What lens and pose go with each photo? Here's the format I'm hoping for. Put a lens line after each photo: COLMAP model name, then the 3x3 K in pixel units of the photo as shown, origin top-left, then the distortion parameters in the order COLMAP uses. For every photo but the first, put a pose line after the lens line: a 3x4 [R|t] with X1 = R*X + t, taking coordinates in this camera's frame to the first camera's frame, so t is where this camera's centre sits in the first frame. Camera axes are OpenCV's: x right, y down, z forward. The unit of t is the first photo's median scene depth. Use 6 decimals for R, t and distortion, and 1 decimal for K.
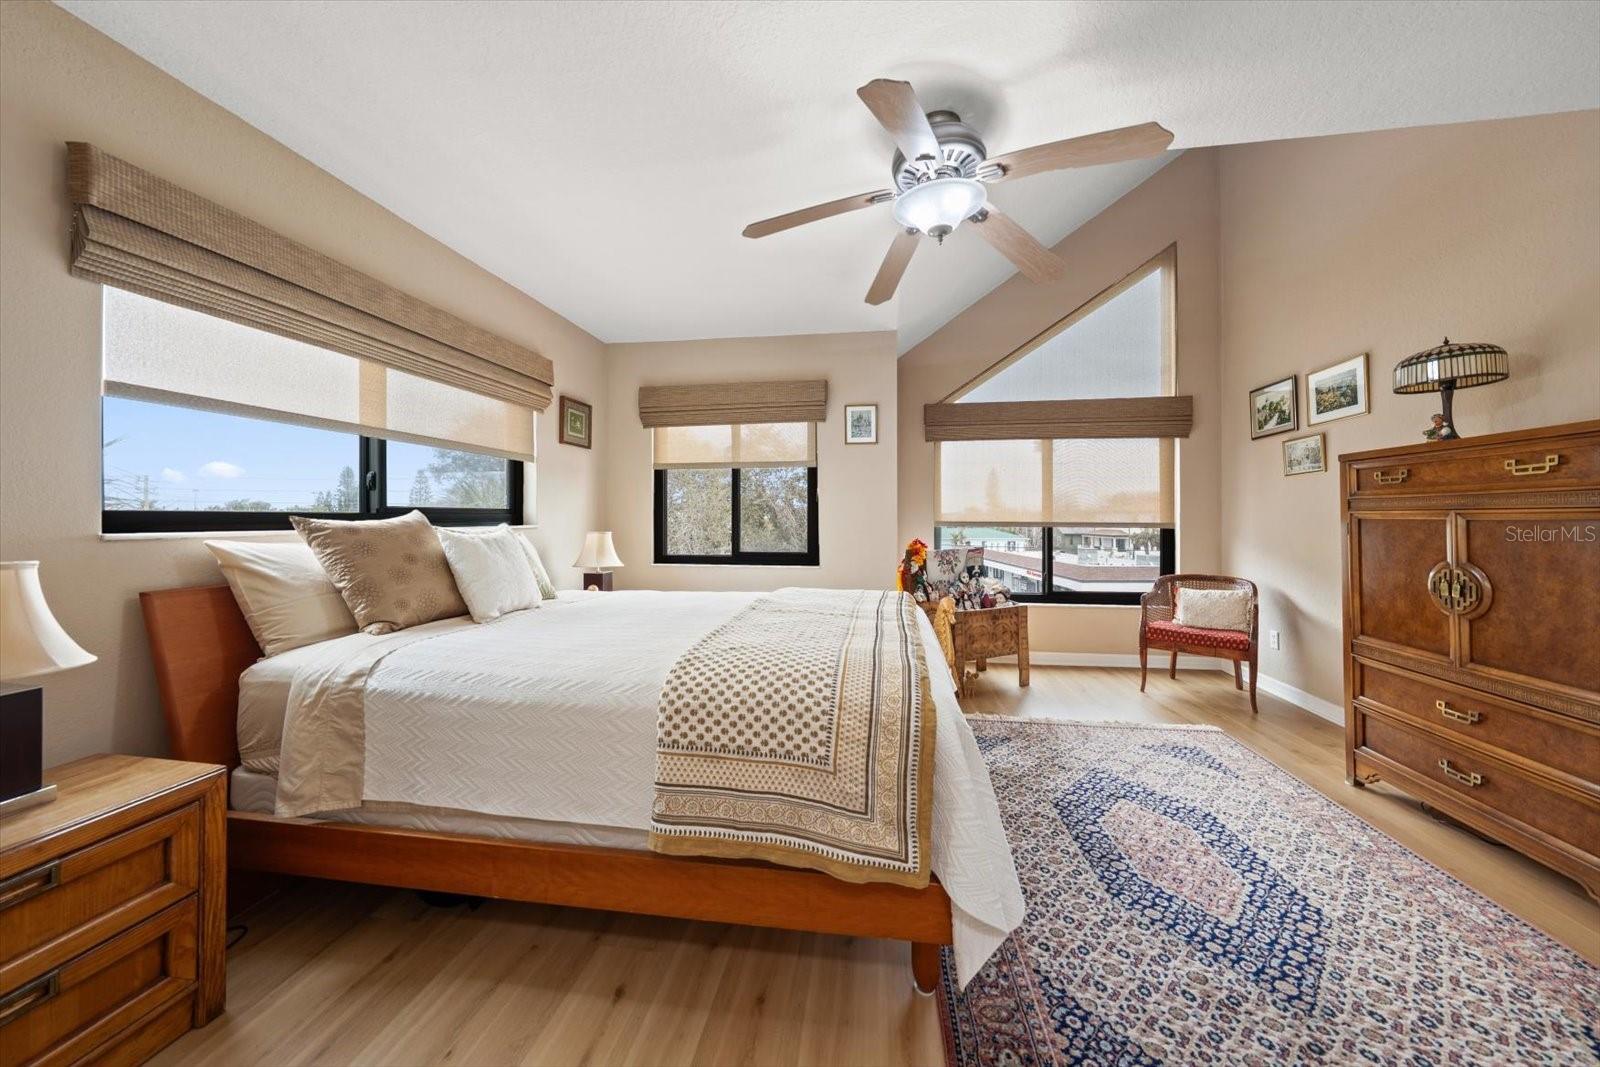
lens RADIAL K [[551.9, 0, 806.3], [0, 551.9, 511.5], [0, 0, 1]] dist [-0.002132, -0.000064]
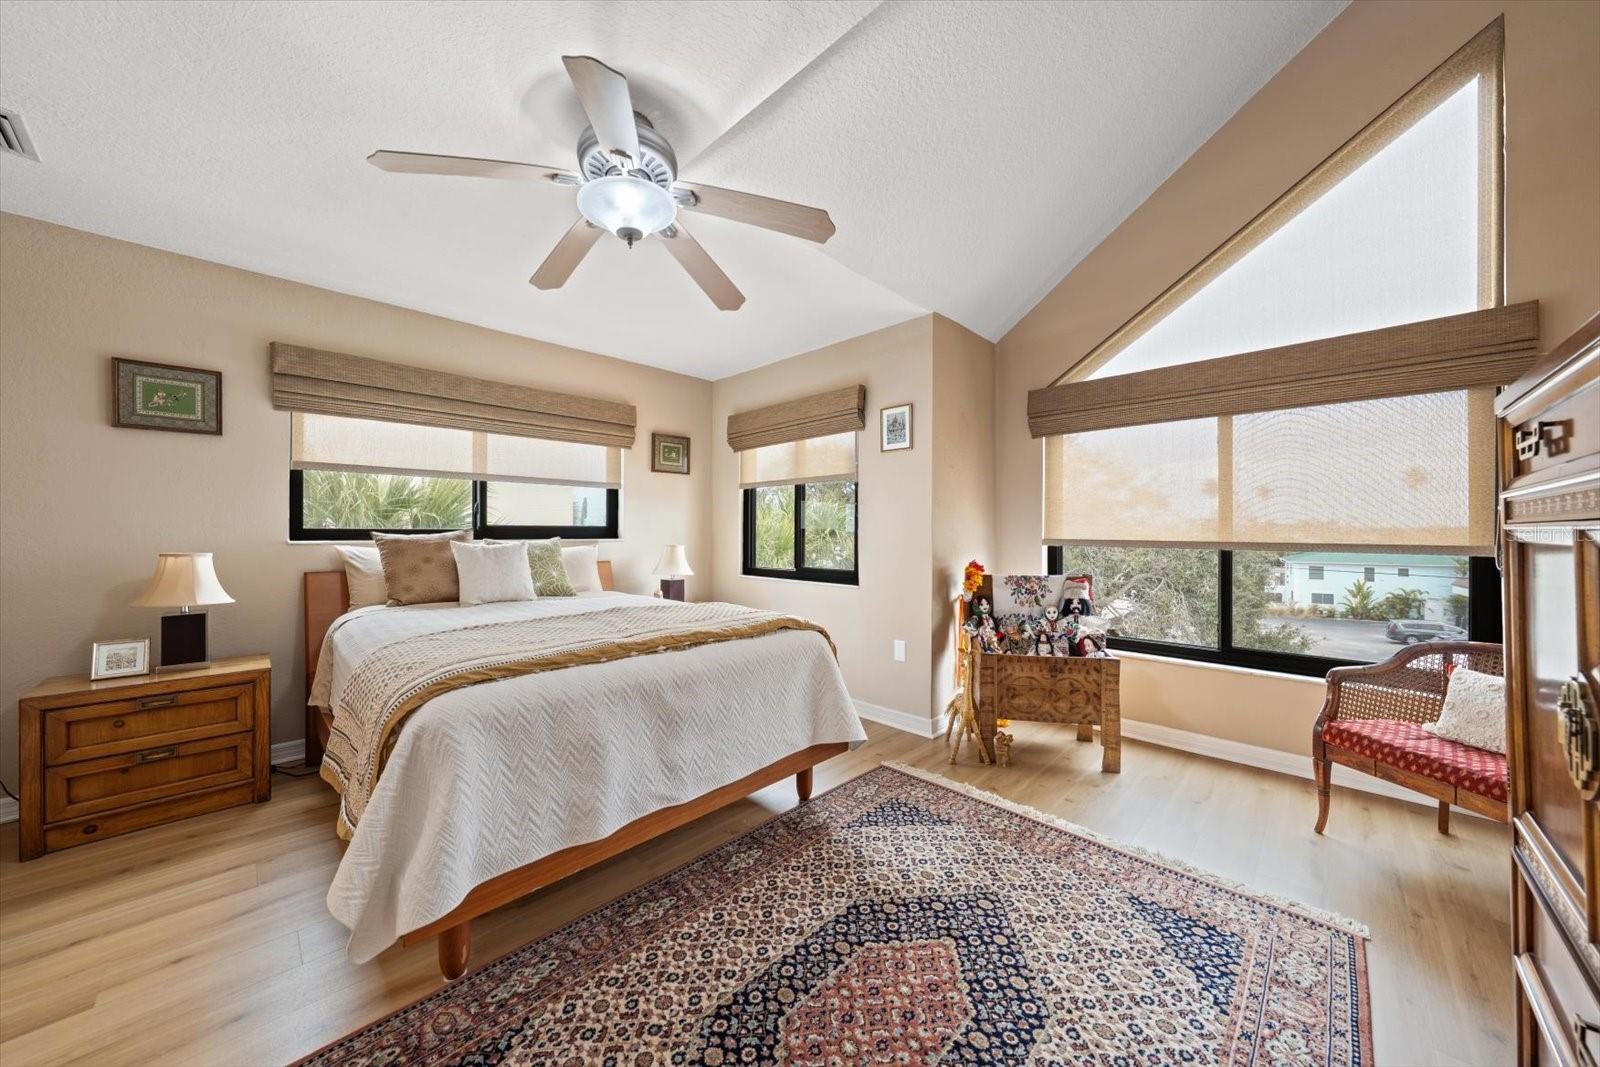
lens RADIAL K [[551.9, 0, 801.4], [0, 551.9, 529.7], [0, 0, 1]] dist [-0.002132, -0.000064]
pose [[0.803596, -0.000515, -0.595175, 0.502184], [0.003705, 0.999985, 0.004138, -0.000048], [0.595164, -0.005530, 0.803585, 0.197791]]
